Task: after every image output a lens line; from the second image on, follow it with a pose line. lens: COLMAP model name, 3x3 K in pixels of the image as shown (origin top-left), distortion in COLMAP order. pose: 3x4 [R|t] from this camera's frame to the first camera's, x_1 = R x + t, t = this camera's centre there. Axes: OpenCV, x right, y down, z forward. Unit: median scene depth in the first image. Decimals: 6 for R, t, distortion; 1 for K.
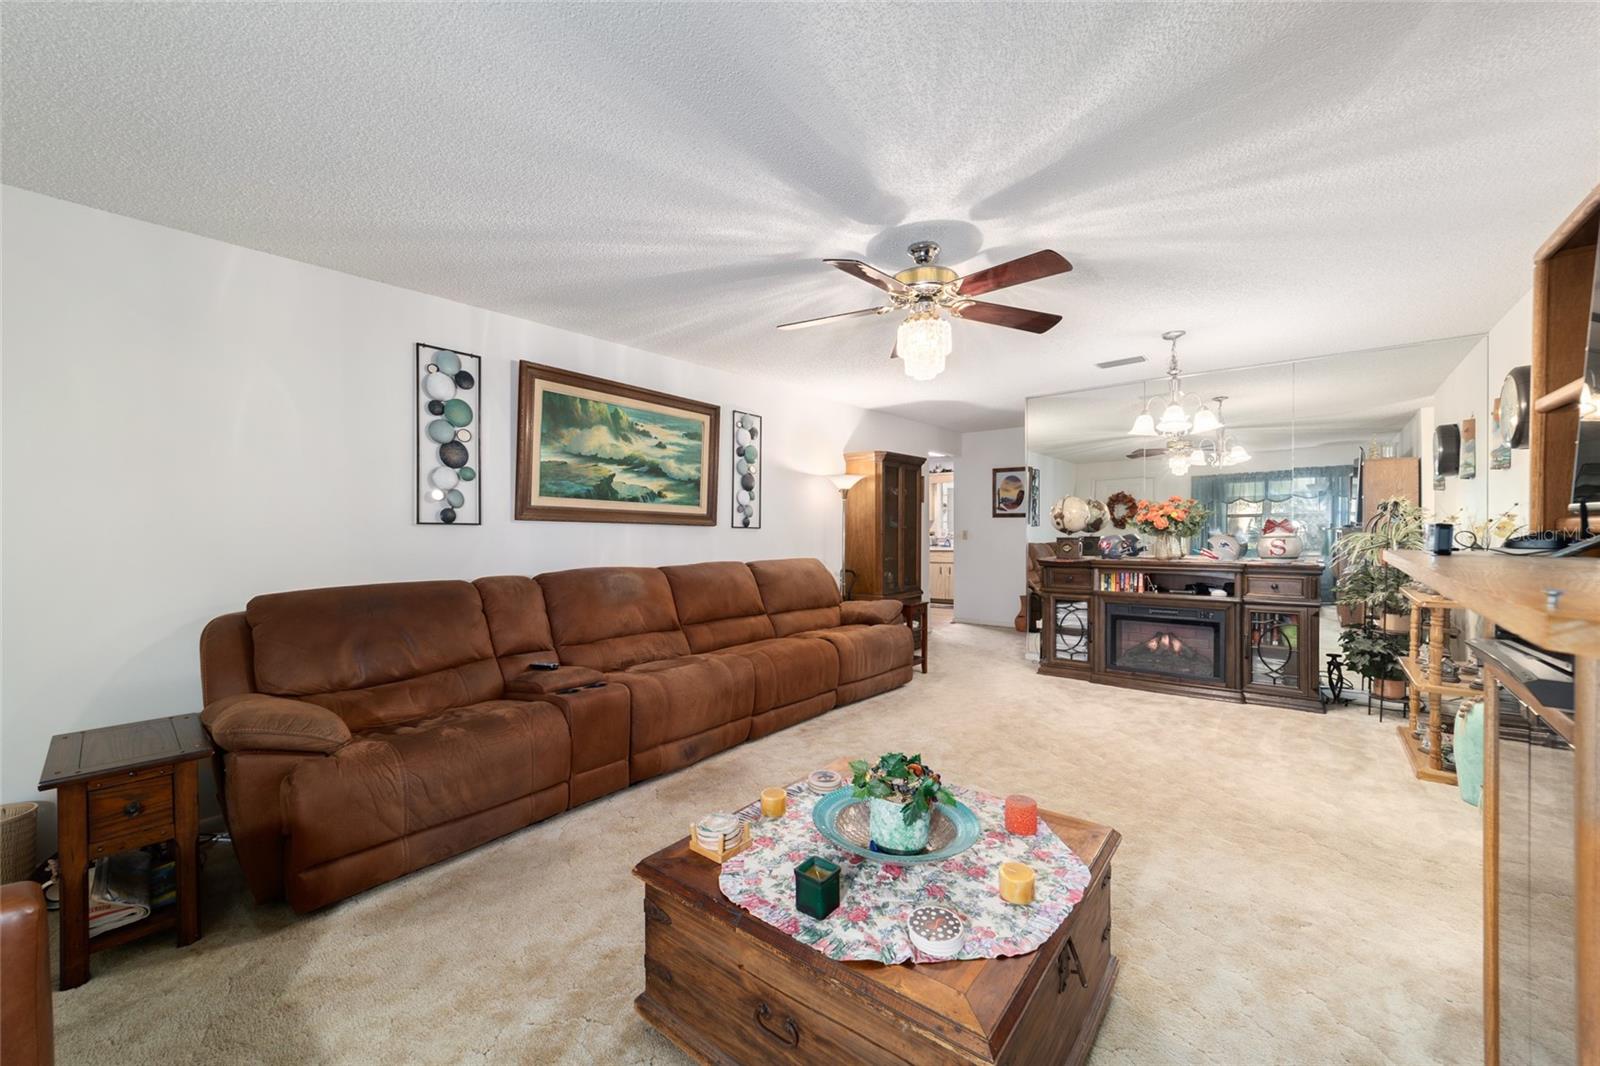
lens RADIAL K [[614.6, 0, 790.4], [0, 614.6, 544.6], [0, 0, 1]] dist [-0.017949, 0.007794]
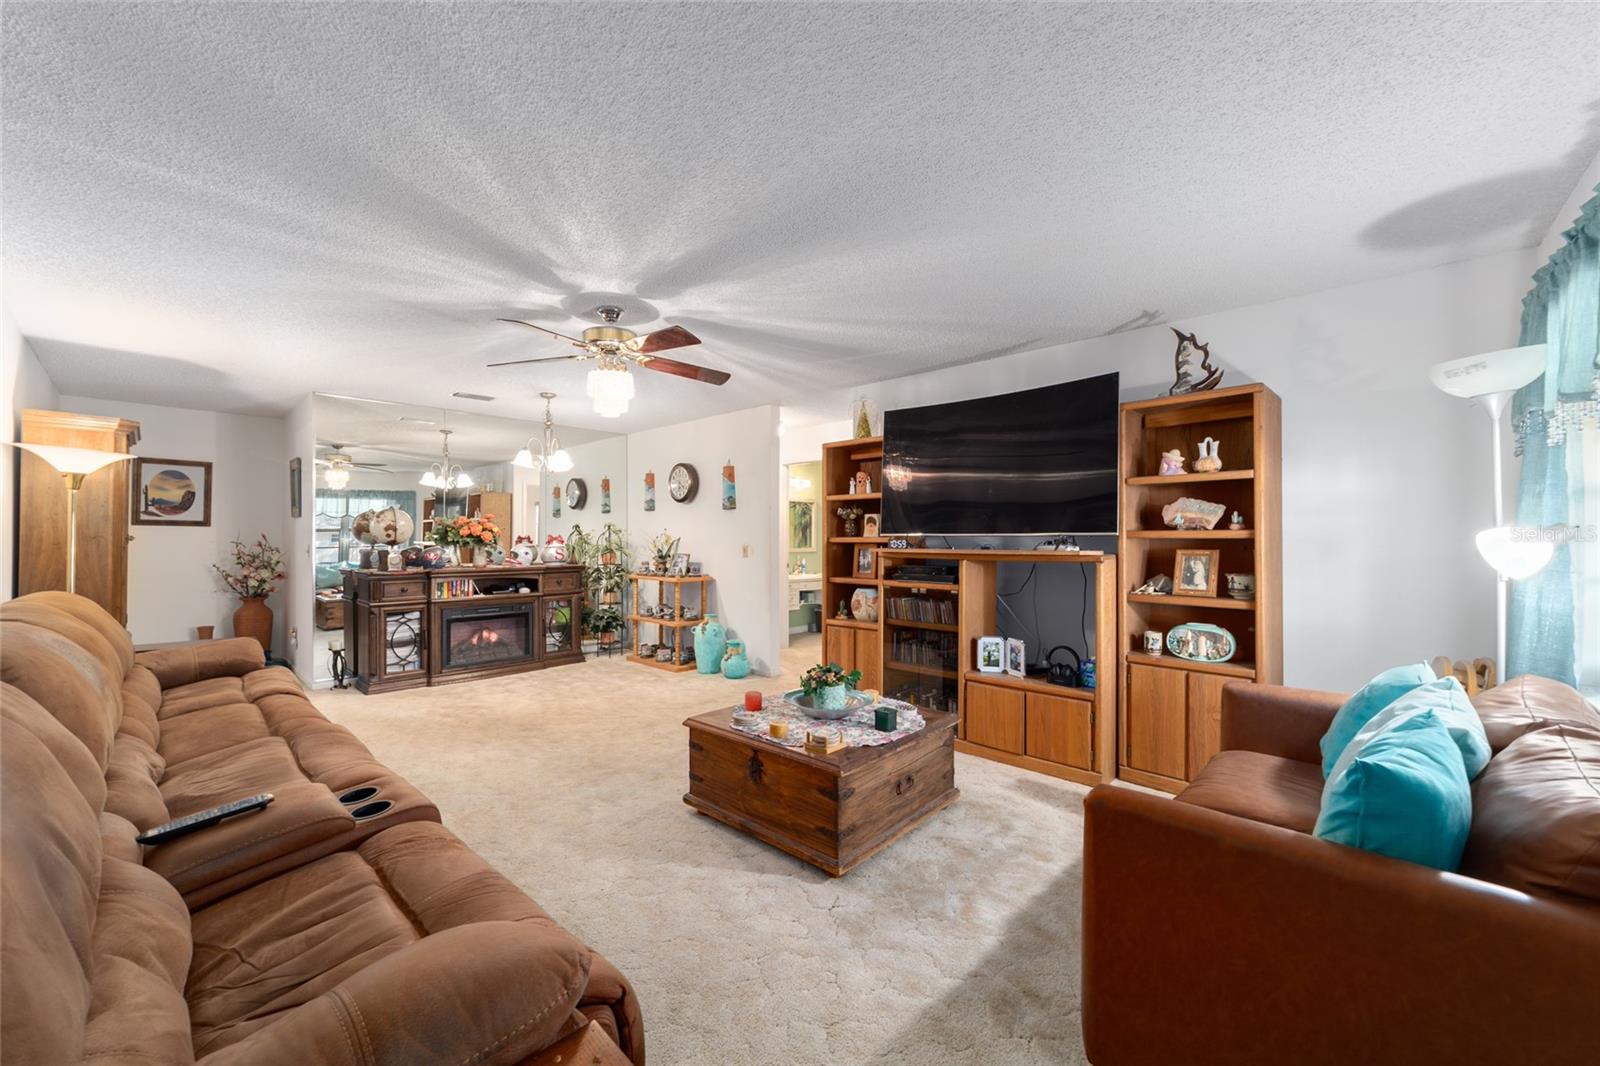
lens RADIAL K [[614.6, 0, 790.4], [0, 614.6, 532.3], [0, 0, 1]] dist [-0.017949, 0.007794]
pose [[0.068088, 0.019298, 0.997493, -0.558952], [0.025132, 0.999462, -0.021052, -0.003084], [-0.997363, 0.026503, 0.067567, 0.327996]]
